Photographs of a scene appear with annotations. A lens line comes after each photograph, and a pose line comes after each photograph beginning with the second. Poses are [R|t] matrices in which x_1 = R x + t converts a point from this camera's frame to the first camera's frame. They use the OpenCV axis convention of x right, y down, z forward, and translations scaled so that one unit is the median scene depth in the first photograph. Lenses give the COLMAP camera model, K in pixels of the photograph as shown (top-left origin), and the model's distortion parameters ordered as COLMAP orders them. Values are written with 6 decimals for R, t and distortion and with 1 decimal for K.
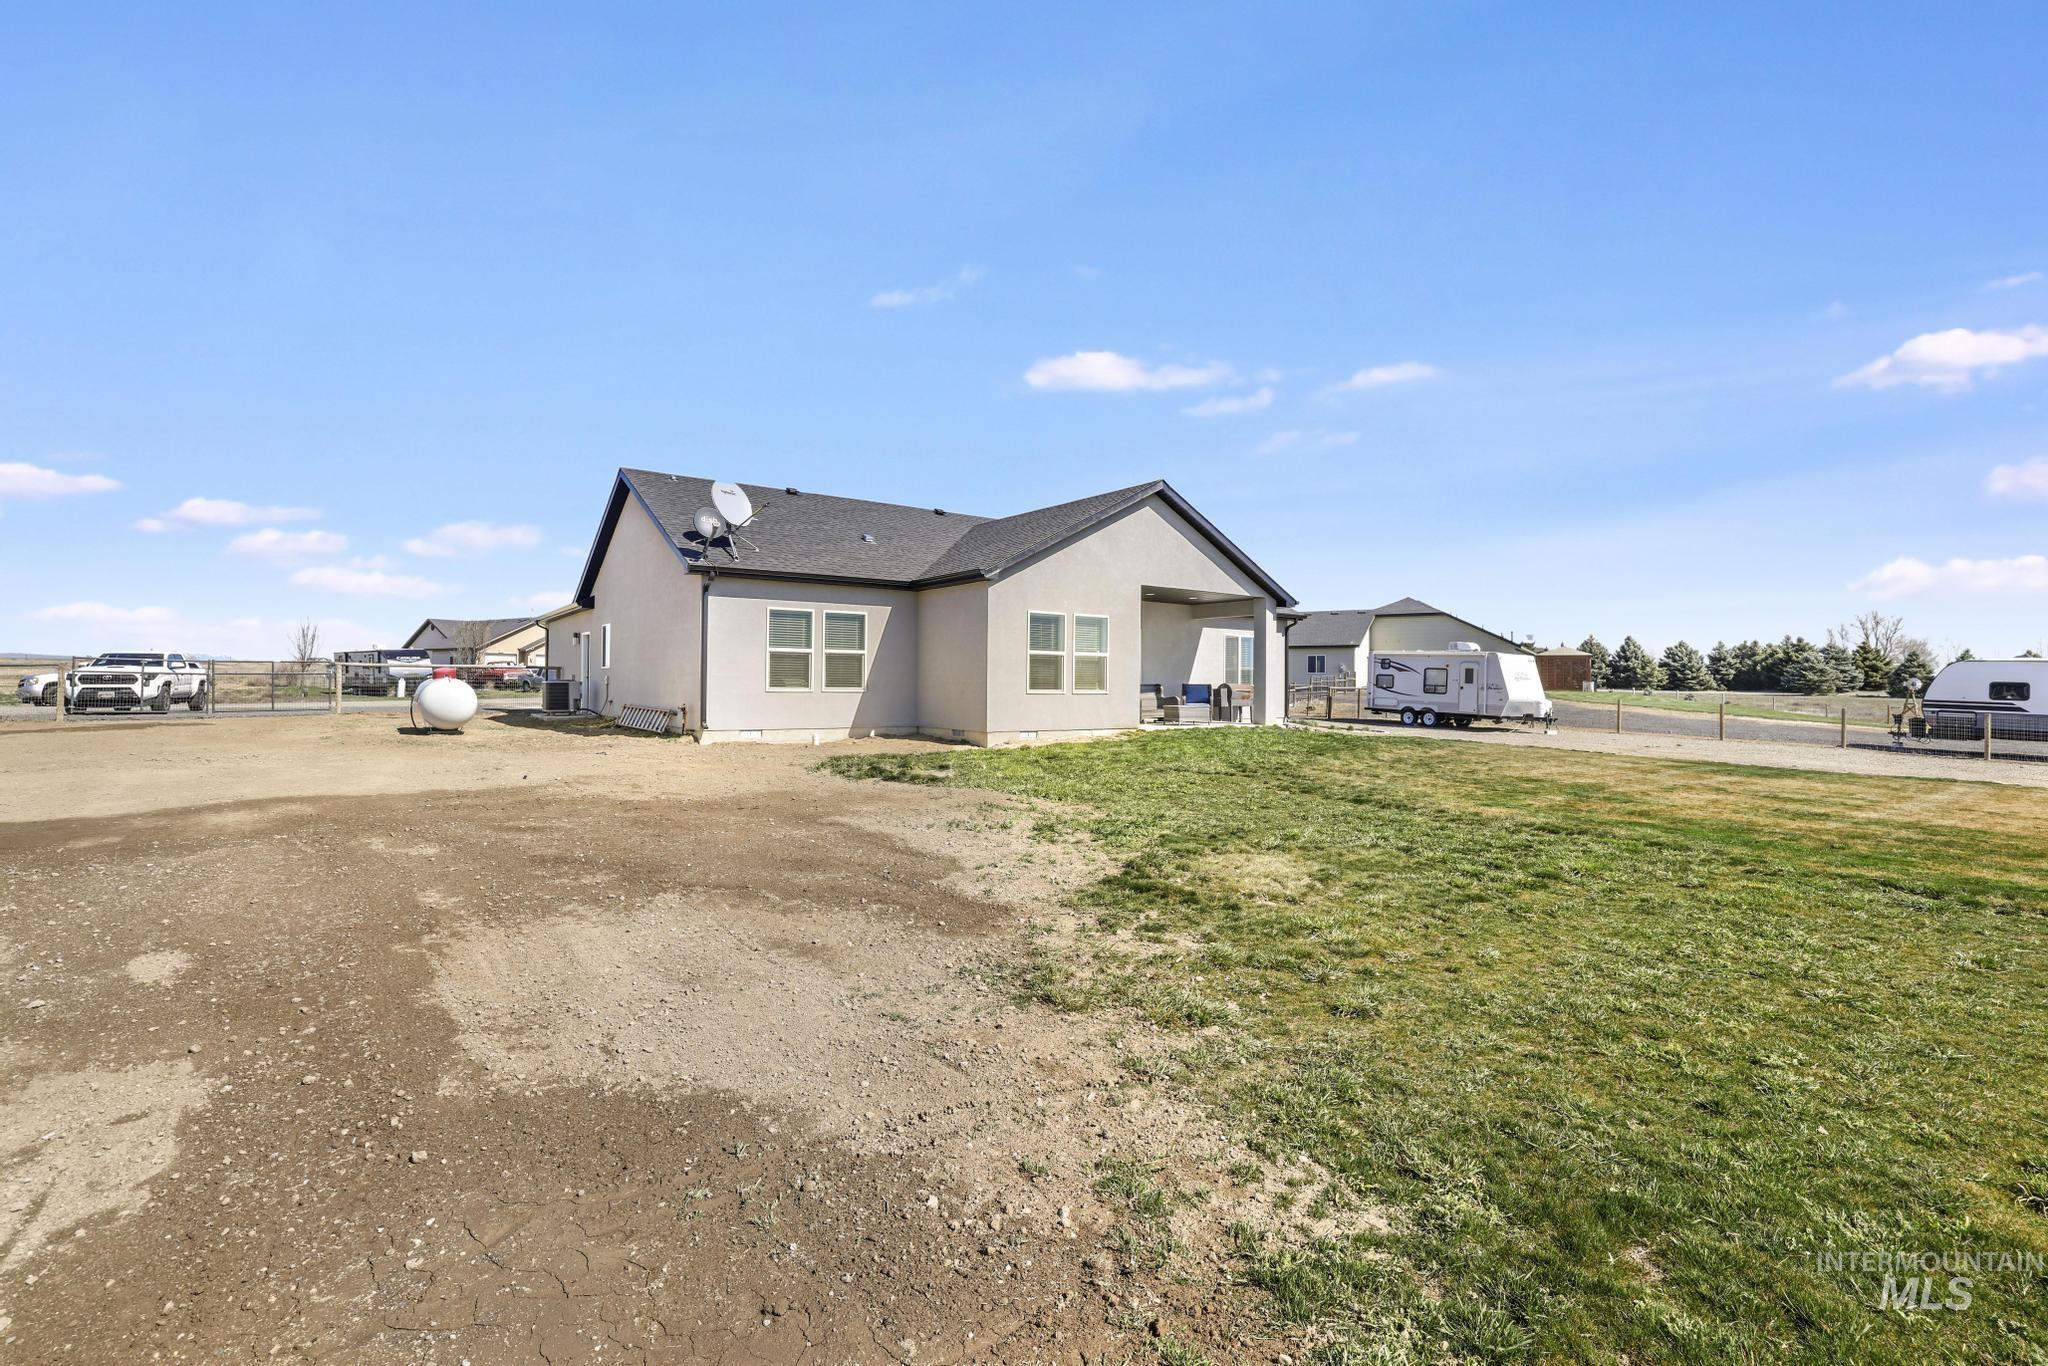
lens RADIAL K [[892.6, 0, 1024.0], [0, 892.6, 683.0], [0, 0, 1]] dist [-0.053567, 0.023857]
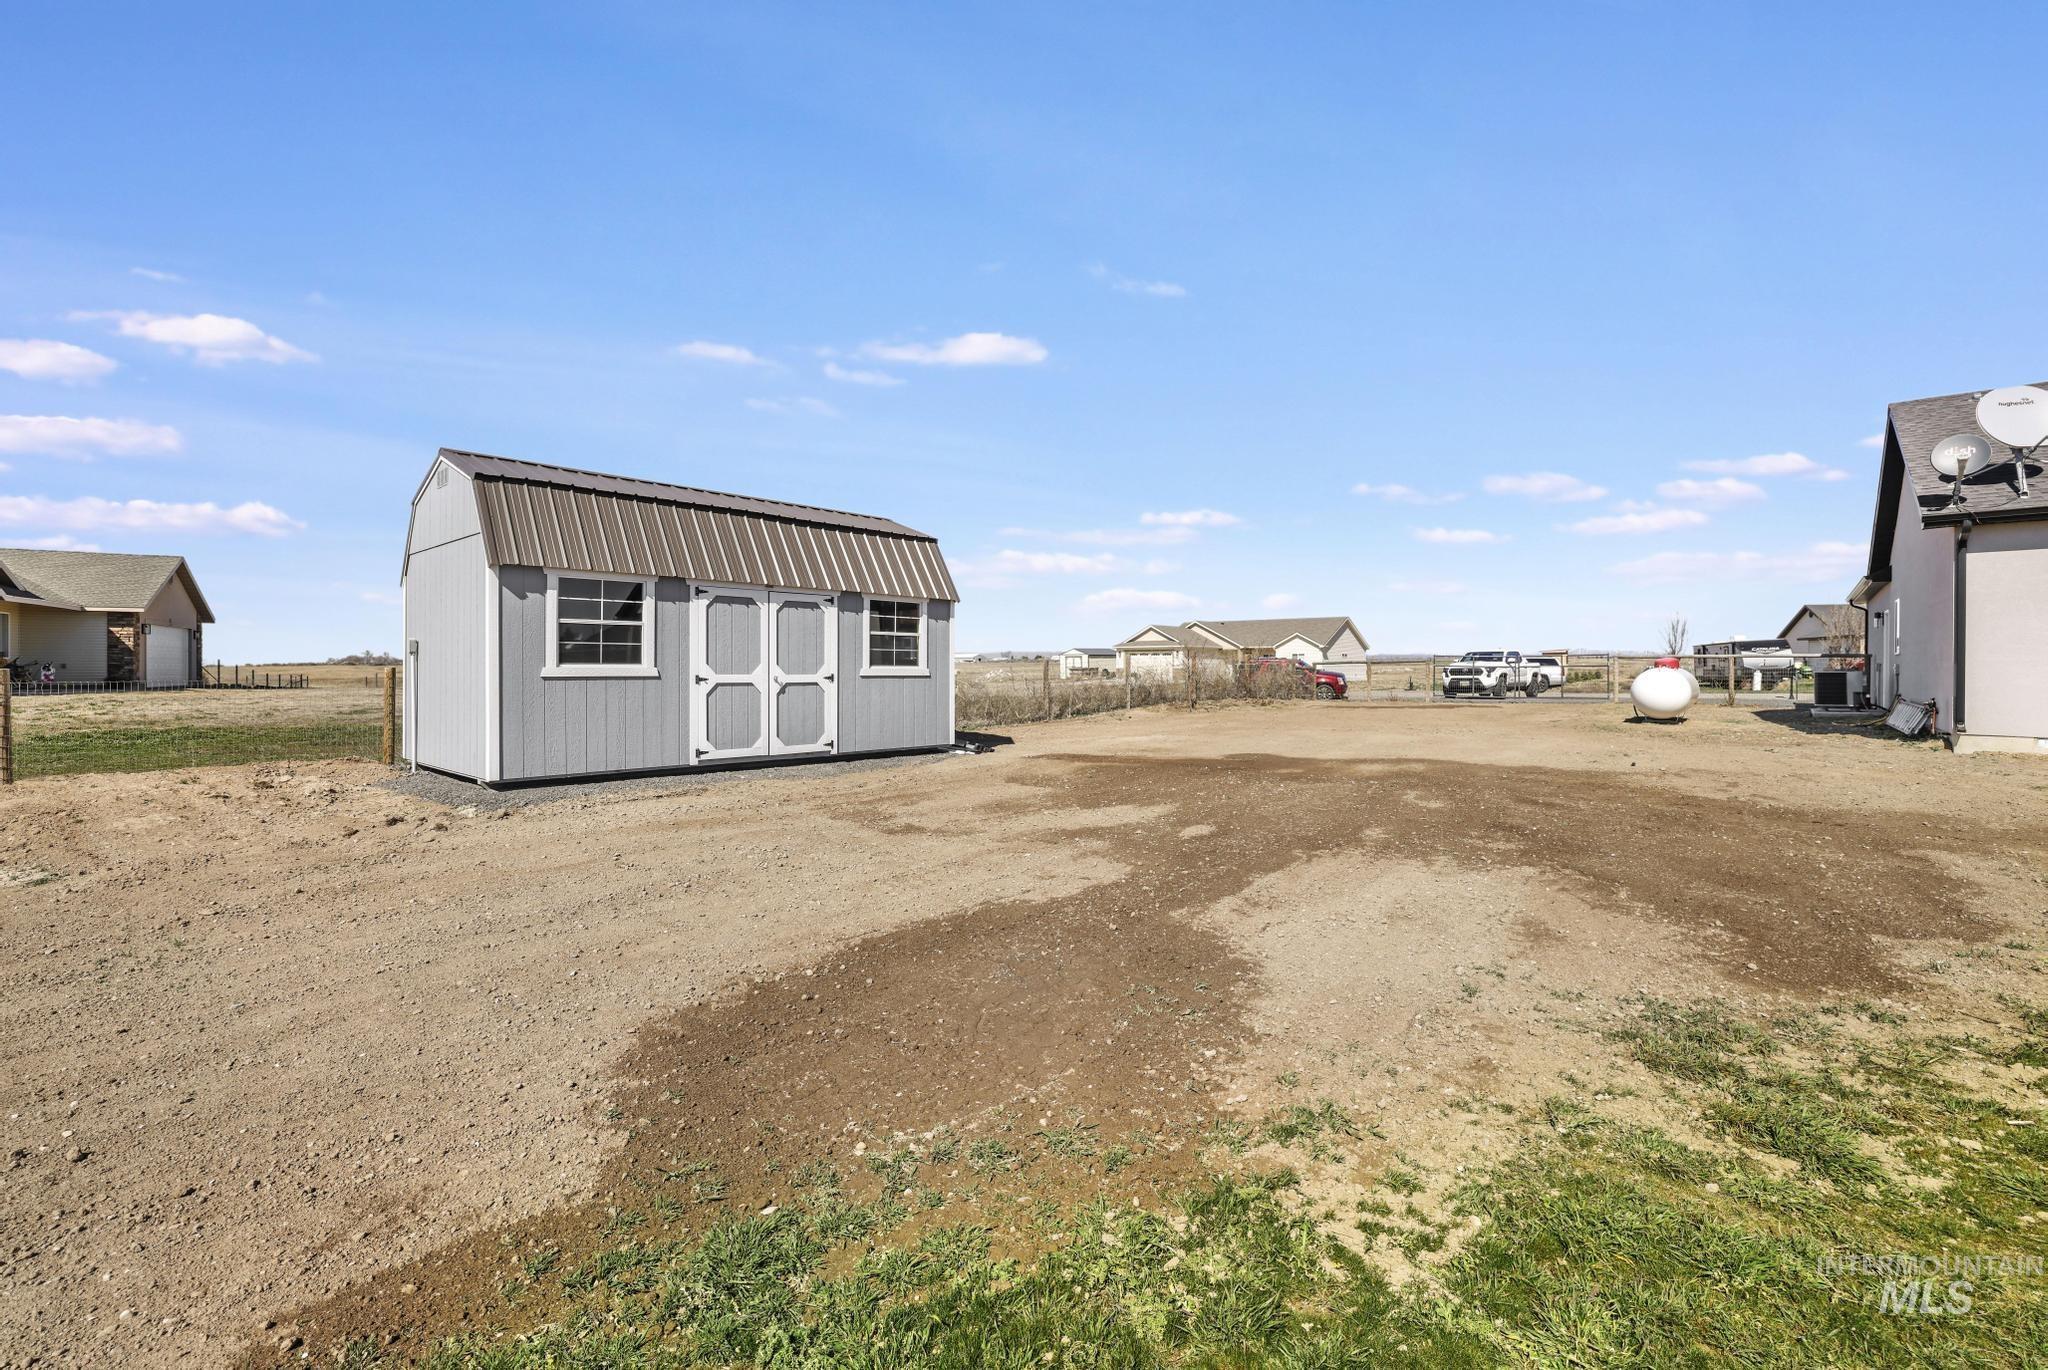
lens RADIAL K [[892.6, 0, 1024.0], [0, 892.6, 685.0], [0, 0, 1]] dist [-0.053567, 0.023857]
pose [[0.225527, 0.008411, -0.974201, 0.127586], [0.001651, 0.999958, 0.009016, 0.003228], [0.974236, -0.003642, 0.225504, 0.049560]]
